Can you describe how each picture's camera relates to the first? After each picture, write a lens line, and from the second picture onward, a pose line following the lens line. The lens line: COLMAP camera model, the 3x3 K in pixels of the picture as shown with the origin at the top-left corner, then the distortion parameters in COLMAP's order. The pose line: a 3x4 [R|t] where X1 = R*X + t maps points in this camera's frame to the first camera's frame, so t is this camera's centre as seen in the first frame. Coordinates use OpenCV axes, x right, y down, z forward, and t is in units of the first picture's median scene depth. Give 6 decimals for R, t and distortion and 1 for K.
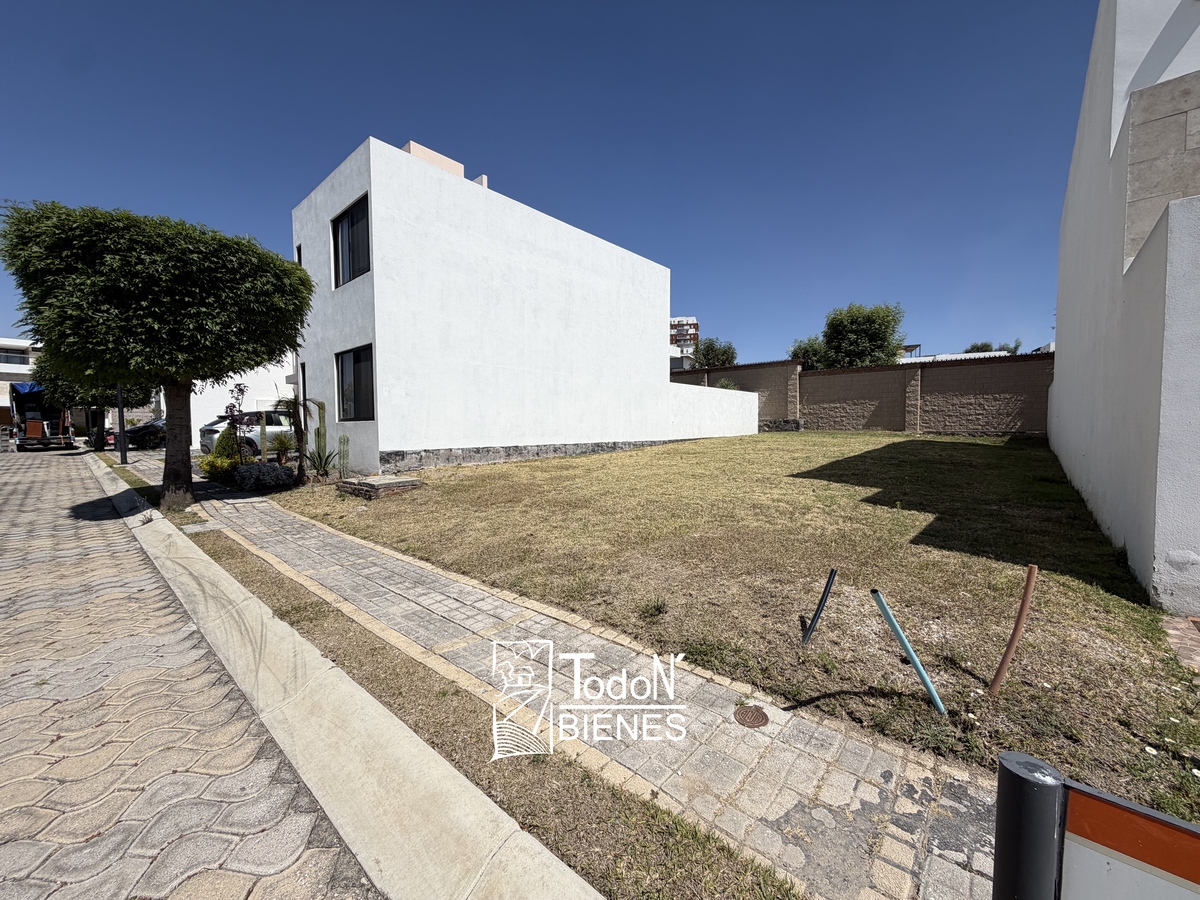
lens RADIAL K [[479.0, 0, 597.1], [0, 479.0, 449.0], [0, 0, 1]] dist [-0.002119, 0.000292]
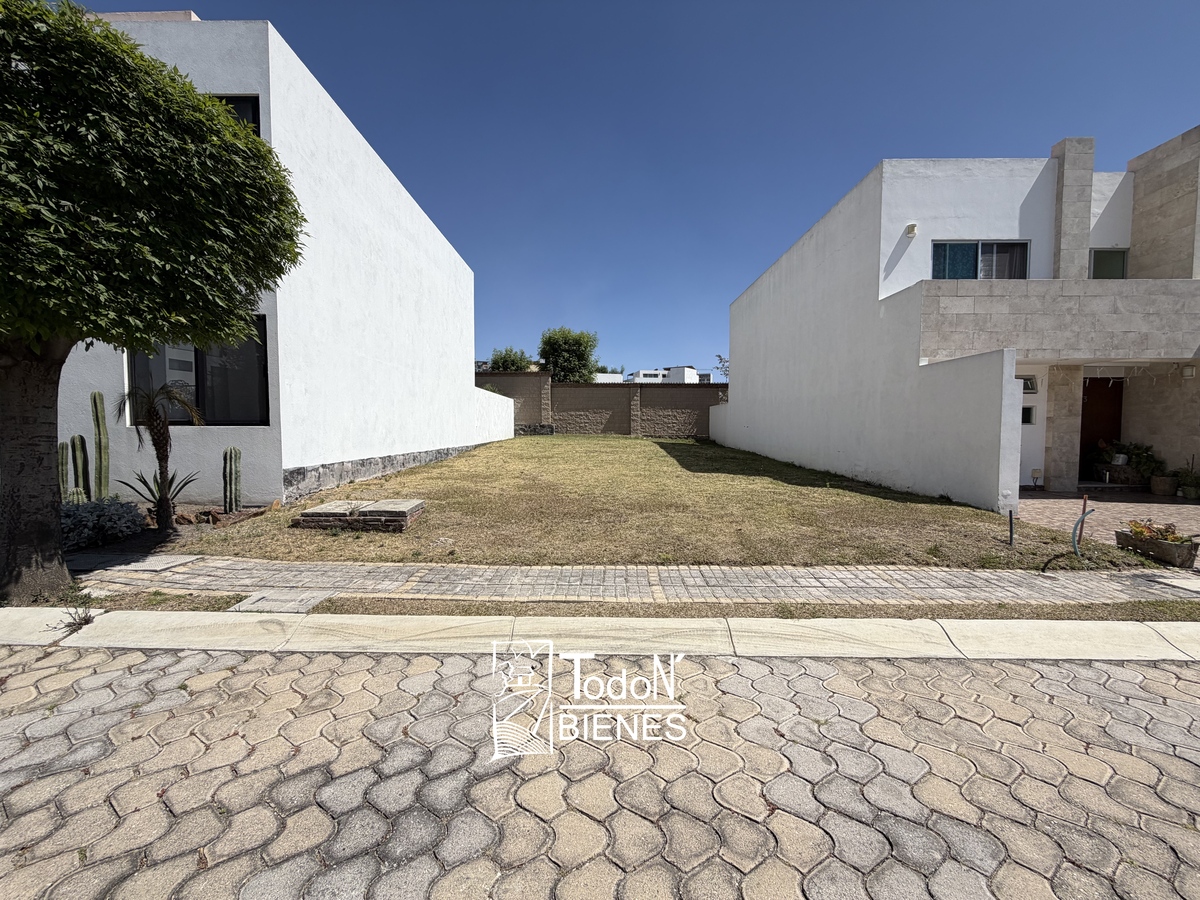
lens RADIAL K [[479.0, 0, 599.0], [0, 479.0, 450.5], [0, 0, 1]] dist [-0.002119, 0.000292]
pose [[0.748687, -0.024106, 0.662486, -0.397038], [0.023183, 0.999679, 0.010175, -0.013567], [-0.662519, 0.007740, 0.749005, 0.108400]]
